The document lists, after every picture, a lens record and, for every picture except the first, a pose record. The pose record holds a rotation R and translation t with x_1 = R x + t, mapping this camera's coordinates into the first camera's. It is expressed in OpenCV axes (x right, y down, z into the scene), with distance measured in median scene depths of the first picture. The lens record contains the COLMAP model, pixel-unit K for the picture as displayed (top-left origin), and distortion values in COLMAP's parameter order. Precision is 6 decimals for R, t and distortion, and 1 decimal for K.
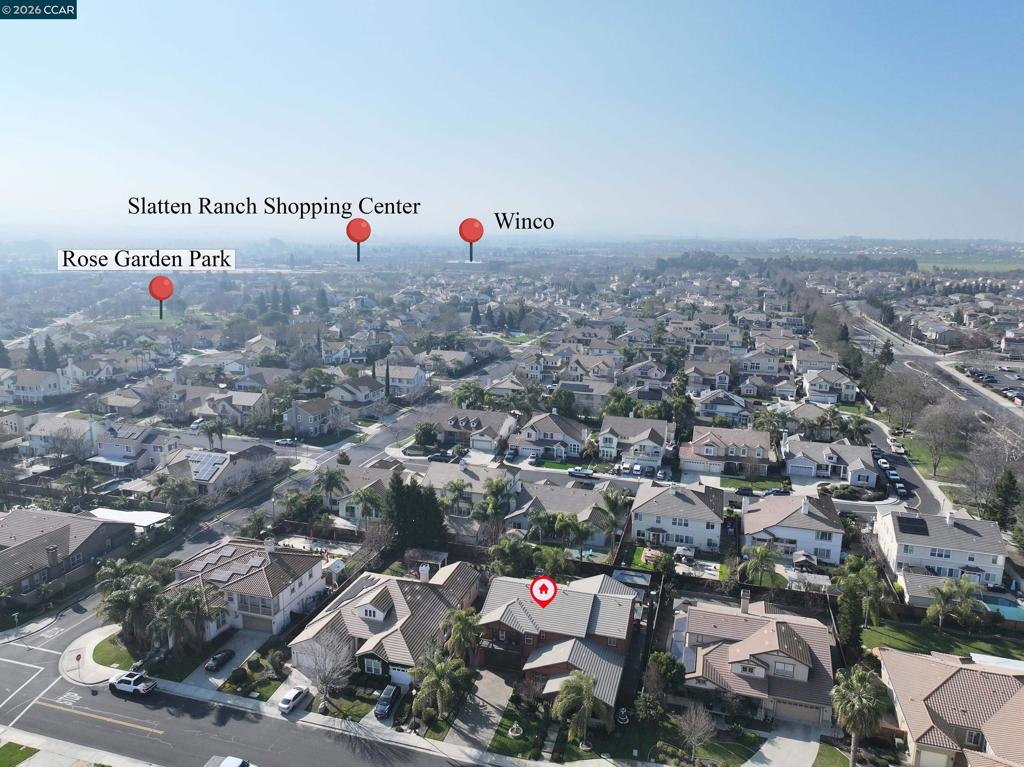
lens RADIAL K [[720.3, 0, 518.1], [0, 720.3, 330.1], [0, 0, 1]] dist [0.001082, 0.002605]
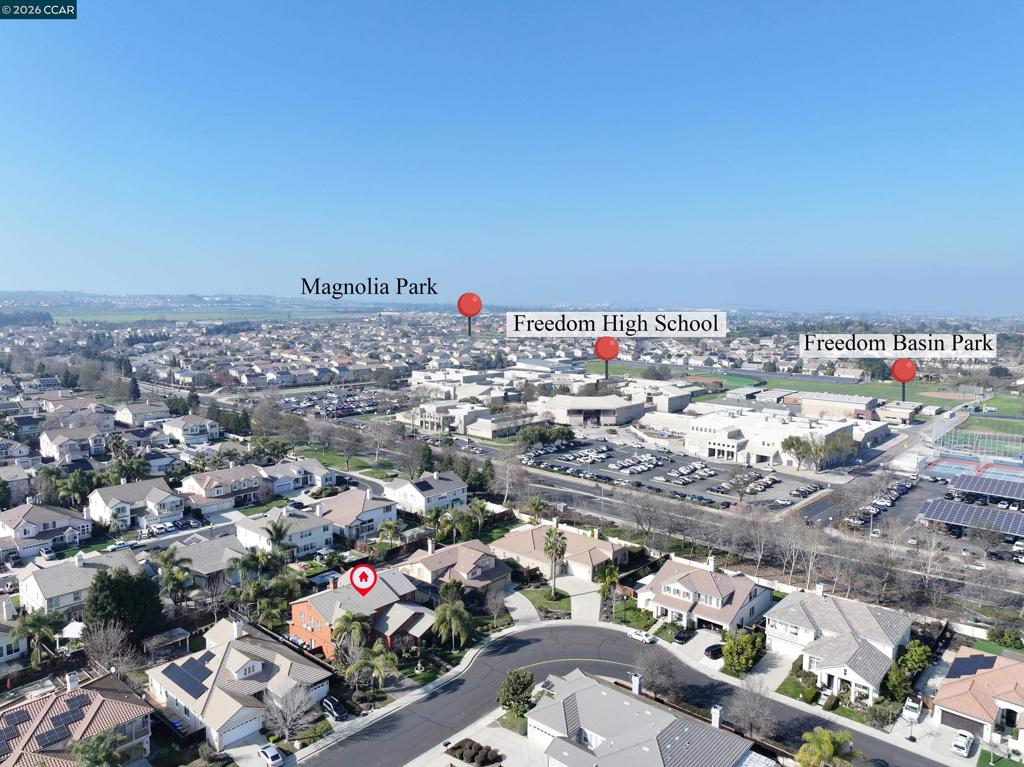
lens RADIAL K [[720.3, 0, 518.1], [0, 720.3, 330.1], [0, 0, 1]] dist [0.001082, 0.002605]
pose [[0.425348, -0.050553, 0.903617, -1.085181], [0.116475, 0.993193, 0.000737, -0.052589], [-0.897504, 0.104935, 0.428341, 0.183534]]
